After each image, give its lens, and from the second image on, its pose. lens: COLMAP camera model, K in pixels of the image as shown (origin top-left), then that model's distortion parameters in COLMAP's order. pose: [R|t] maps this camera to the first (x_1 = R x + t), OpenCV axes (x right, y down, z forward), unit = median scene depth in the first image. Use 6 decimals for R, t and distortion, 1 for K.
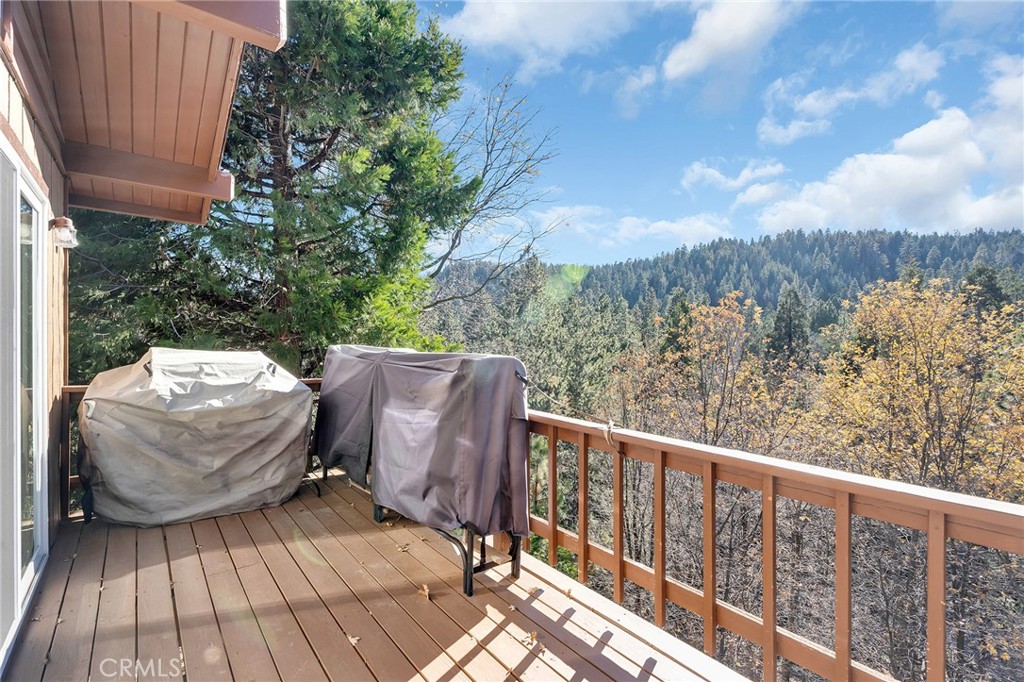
lens RADIAL K [[462.9, 0, 525.7], [0, 462.9, 341.5], [0, 0, 1]] dist [-0.001138, 0.000346]
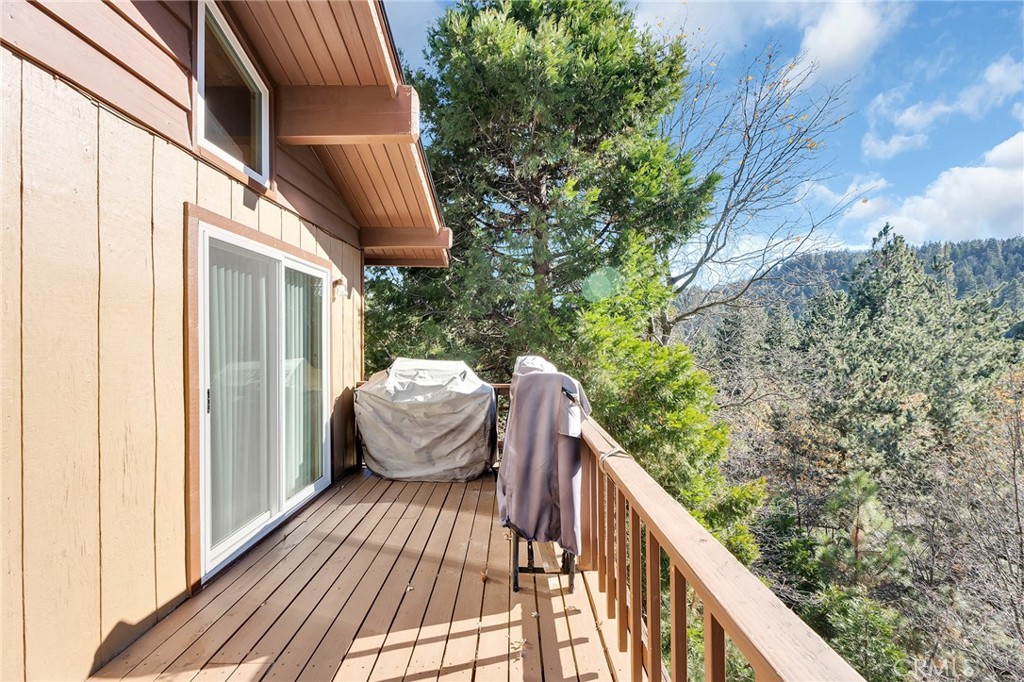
lens RADIAL K [[462.9, 0, 525.7], [0, 462.9, 341.5], [0, 0, 1]] dist [-0.001138, 0.000346]
pose [[0.769030, -0.011191, -0.639115, 0.453178], [0.002275, 0.999888, -0.014770, -0.016893], [0.639209, 0.009905, 0.768969, 0.129209]]
